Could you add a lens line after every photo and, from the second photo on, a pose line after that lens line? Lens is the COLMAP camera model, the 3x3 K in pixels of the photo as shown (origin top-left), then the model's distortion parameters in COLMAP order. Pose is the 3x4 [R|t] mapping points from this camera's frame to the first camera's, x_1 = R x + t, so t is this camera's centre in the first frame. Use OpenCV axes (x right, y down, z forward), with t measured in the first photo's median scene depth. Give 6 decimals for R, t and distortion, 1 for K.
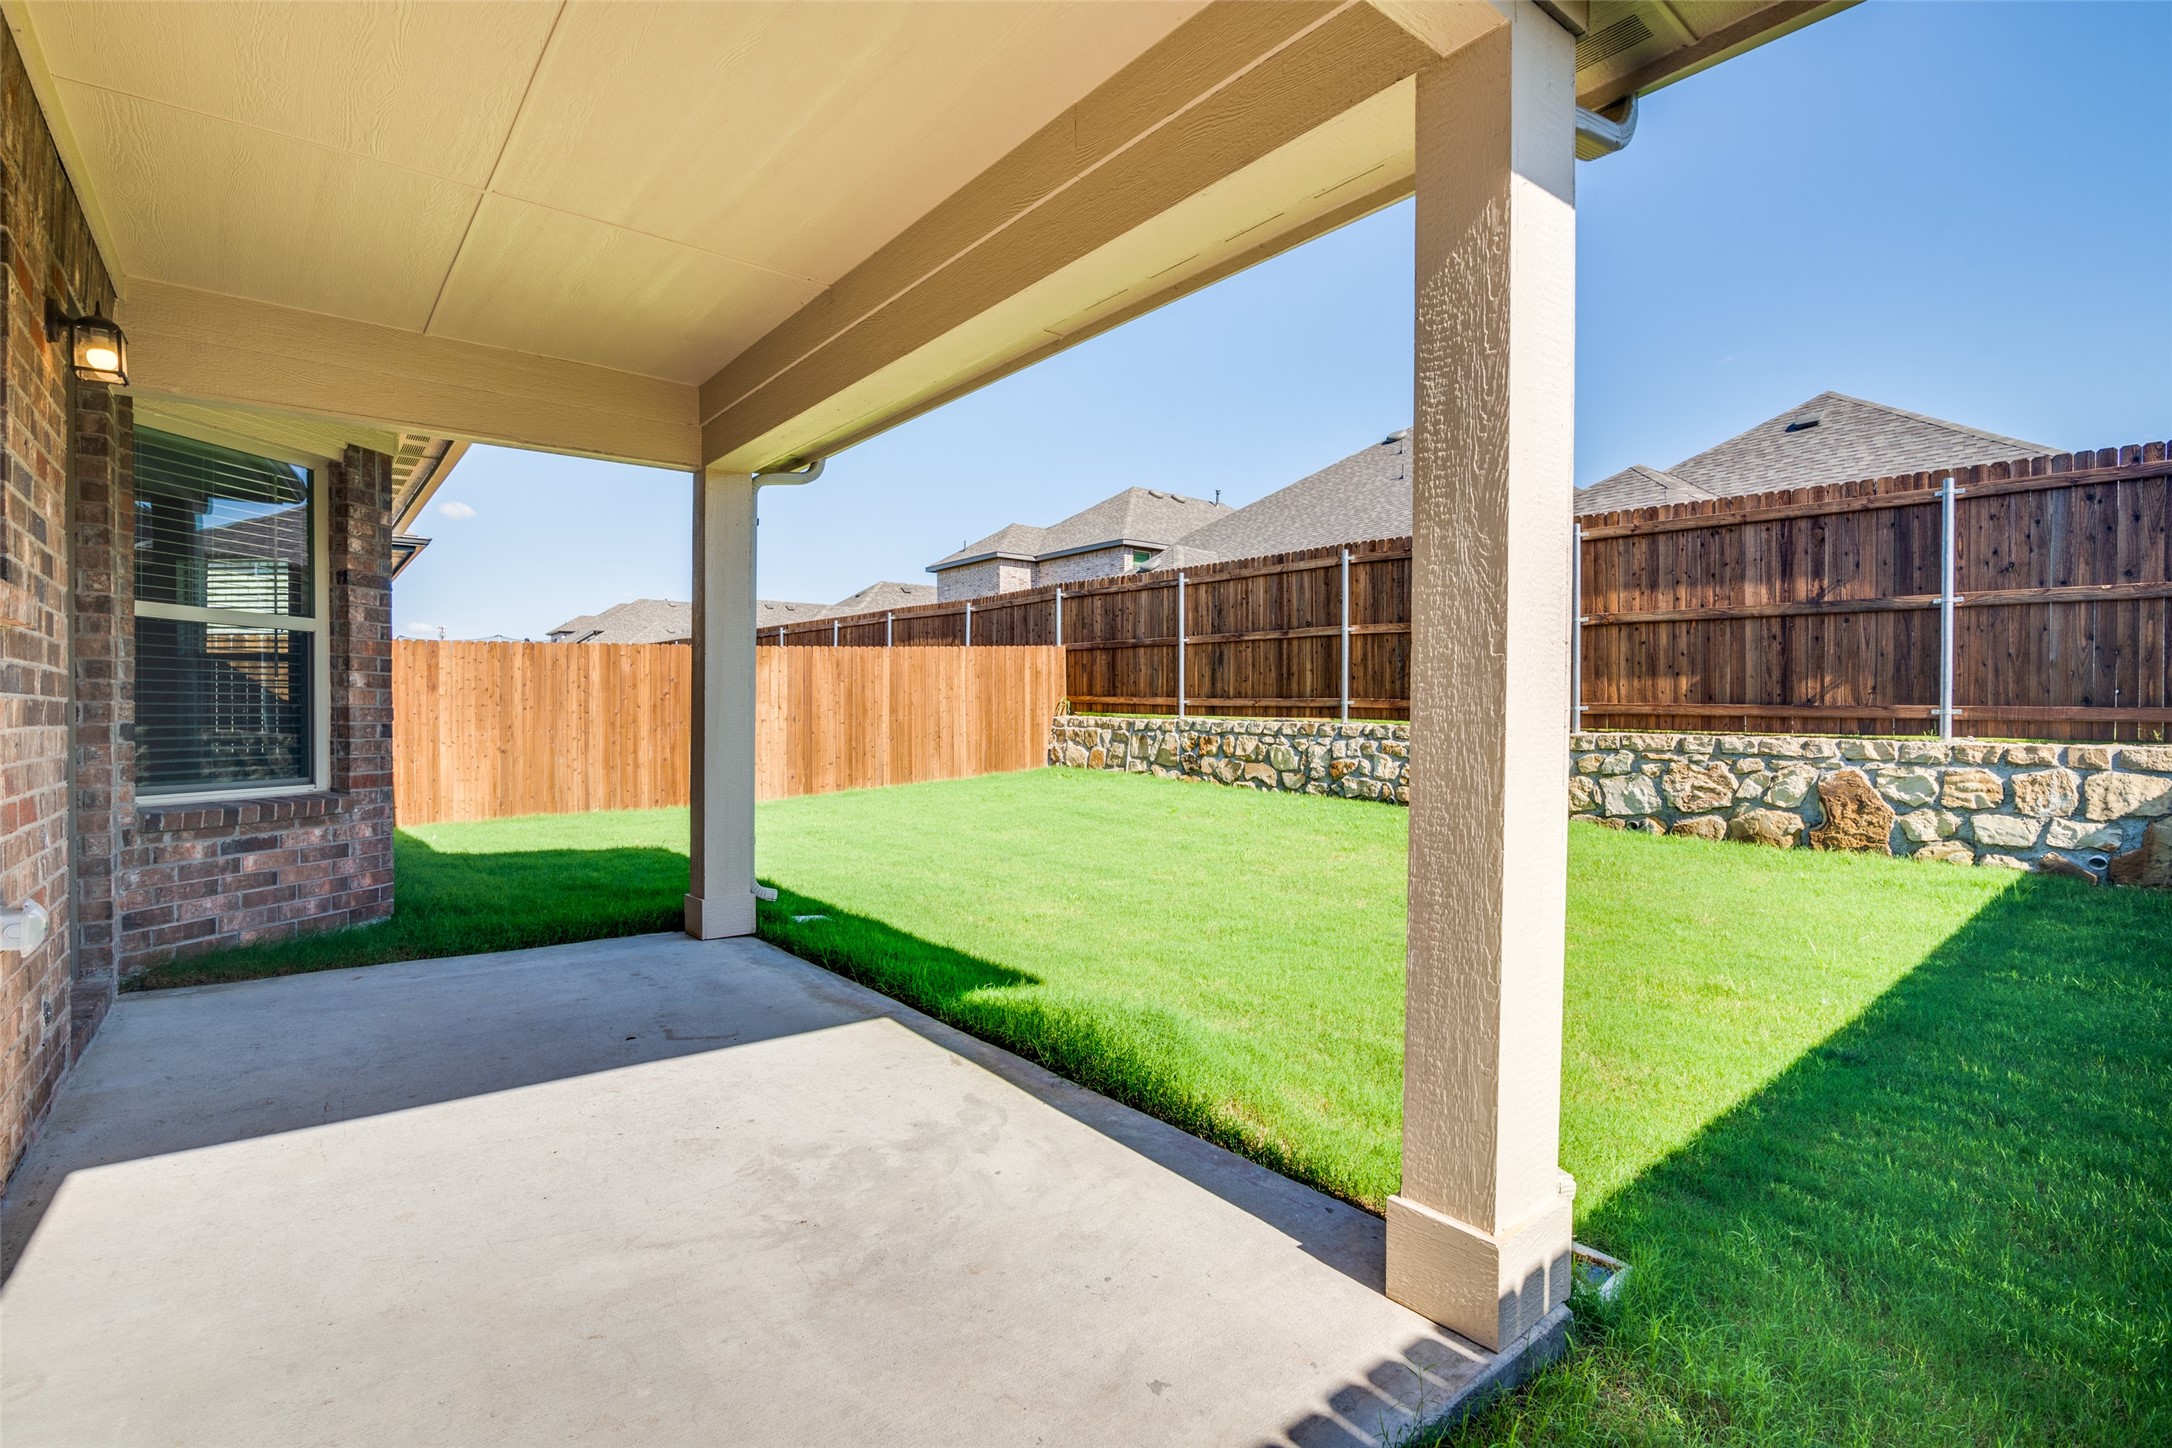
lens RADIAL K [[1004.6, 0, 1076.3], [0, 1004.6, 721.4], [0, 0, 1]] dist [-0.022054, 0.000237]
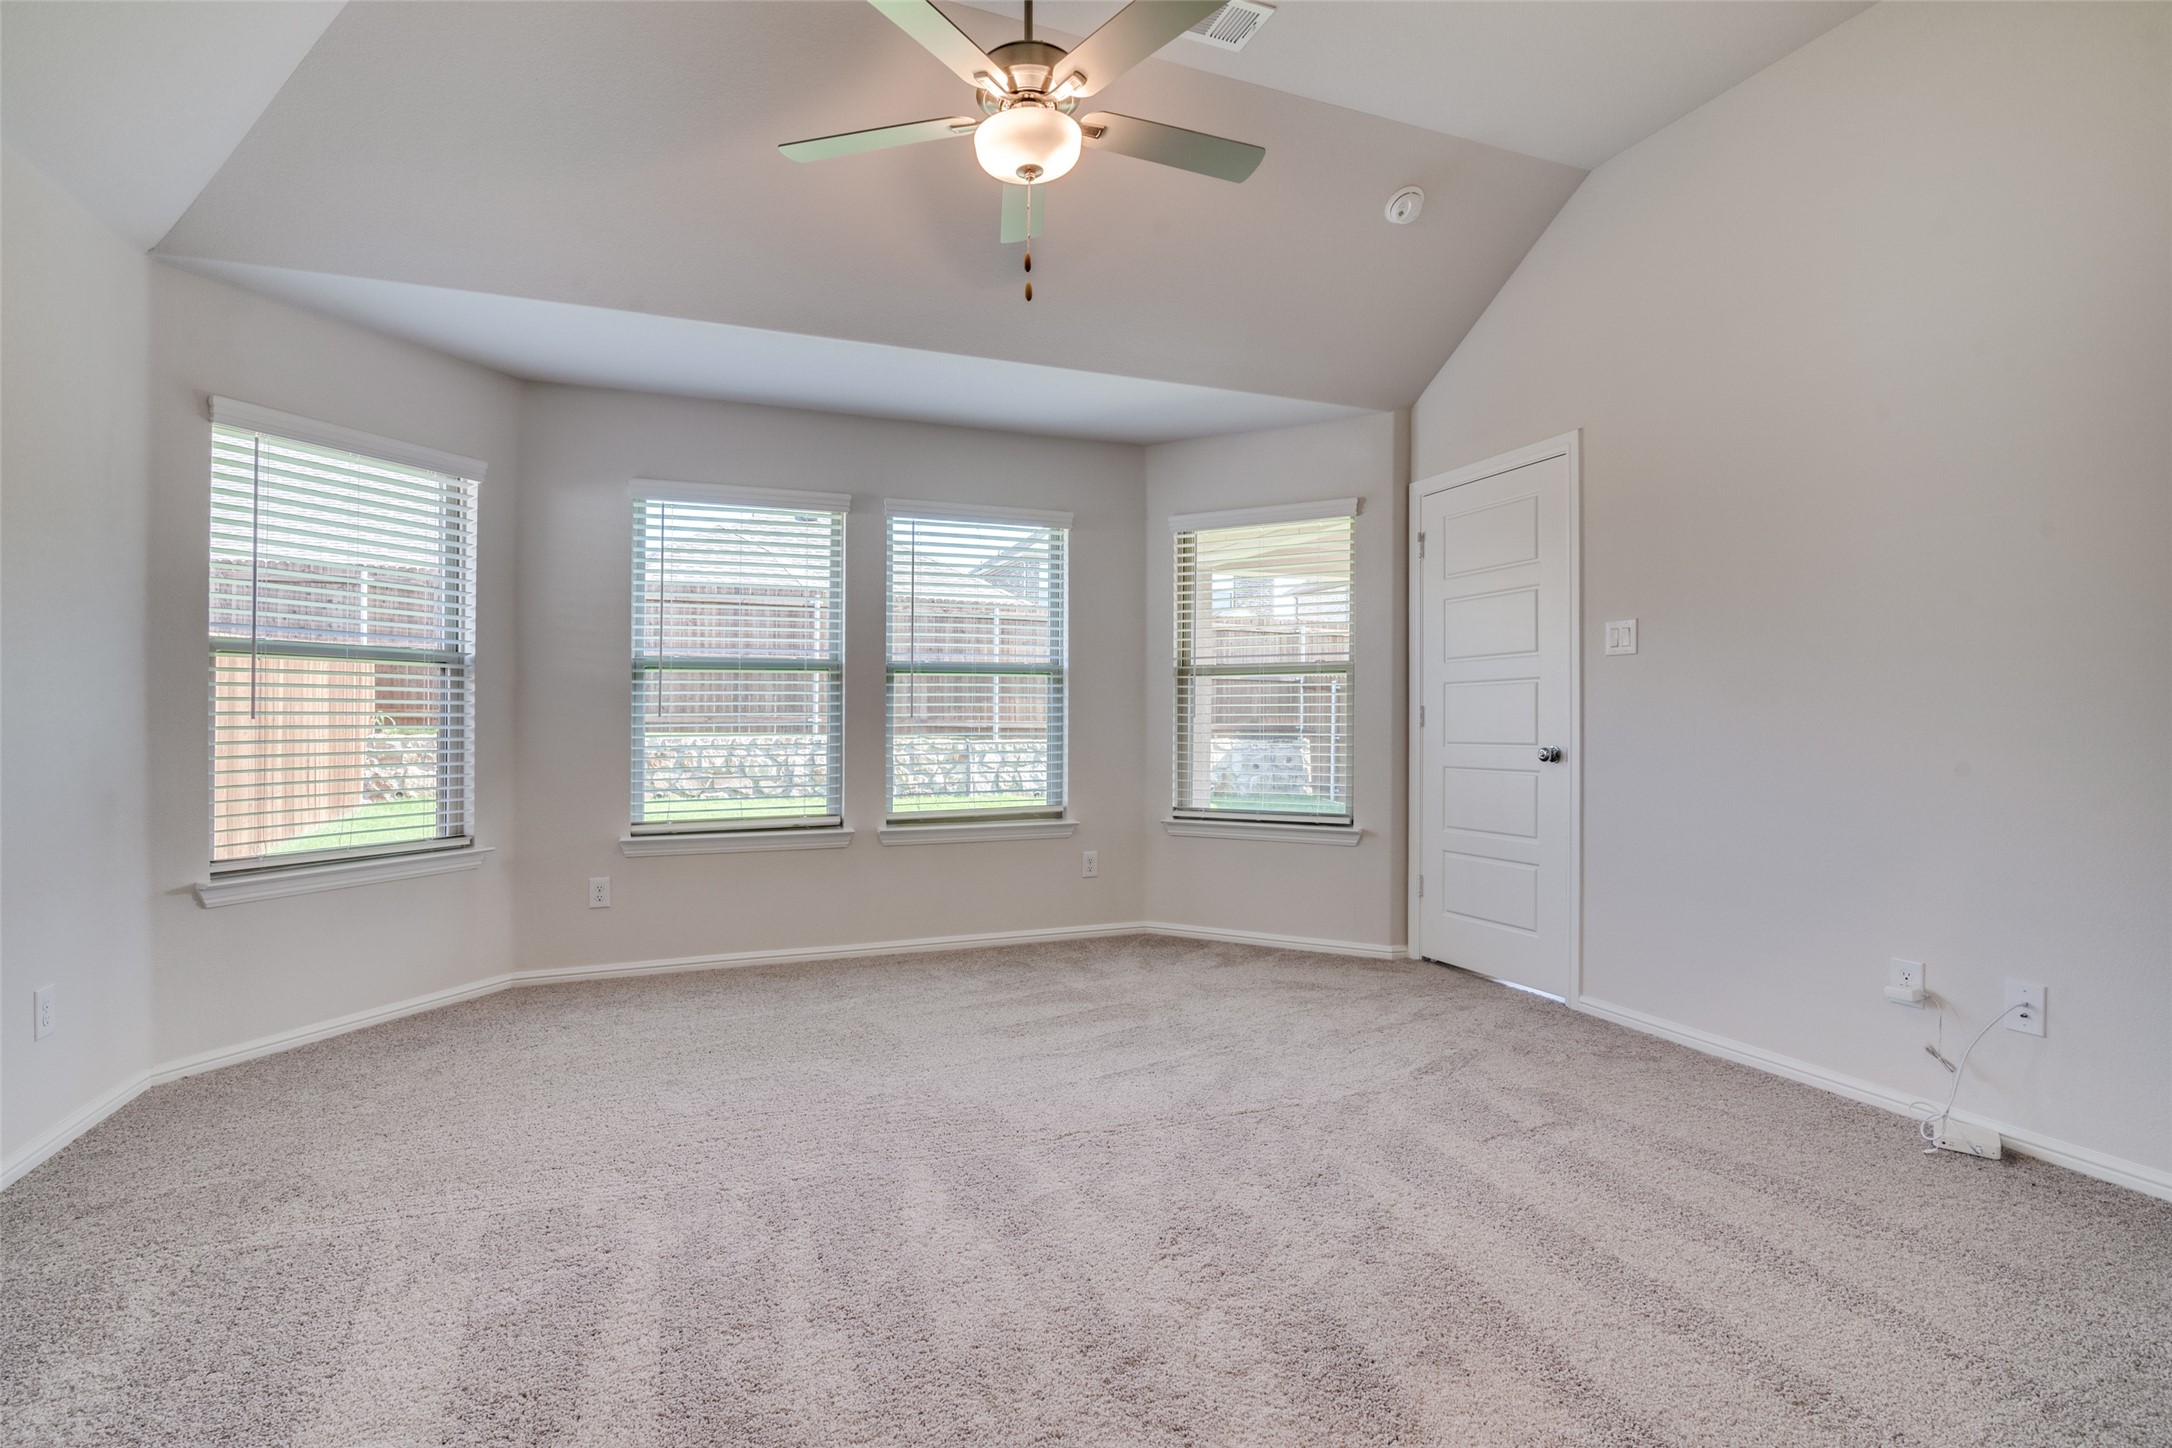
lens RADIAL K [[1117.1, 0, 1096.4], [0, 1117.1, 711.6], [0, 0, 1]] dist [-0.017146, -0.000088]
pose [[0.282114, -0.001209, 0.959380, -0.889470], [0.006970, 0.999975, -0.000789, -0.023901], [-0.959356, 0.006910, 0.282115, 0.279369]]
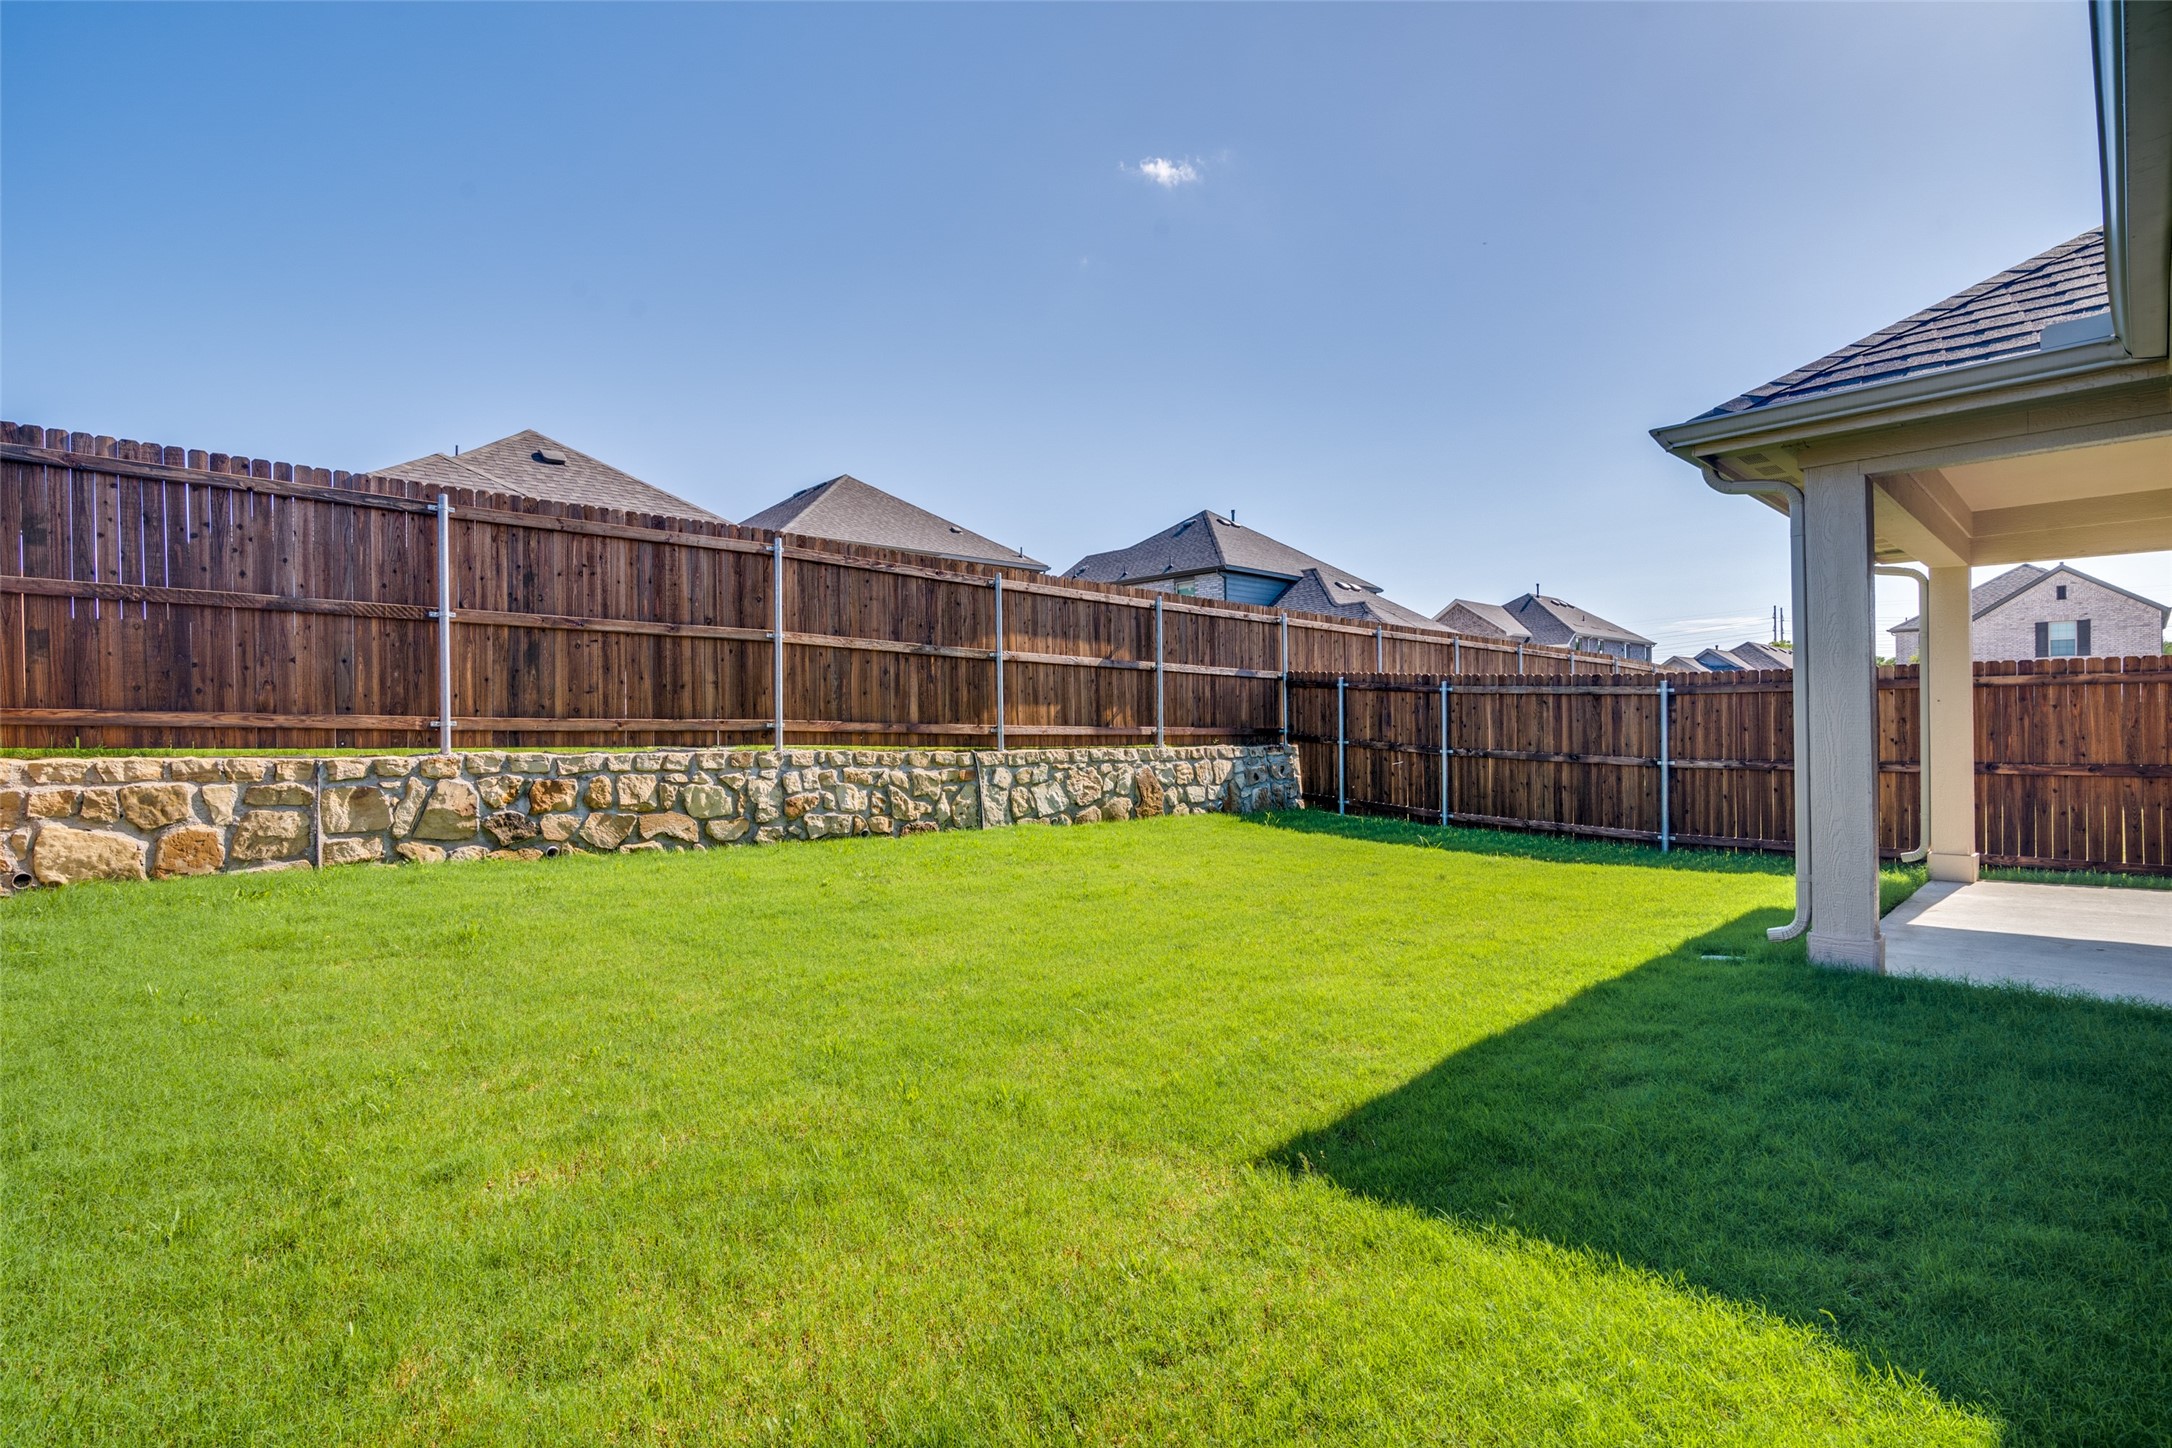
lens RADIAL K [[1004.6, 0, 1086.4], [0, 1004.6, 716.2], [0, 0, 1]] dist [-0.022054, 0.000237]
pose [[-0.069954, -0.001602, 0.997549, -0.539263], [0.009089, 0.999956, 0.002243, -0.024482], [-0.997509, 0.009223, -0.069936, 0.771828]]
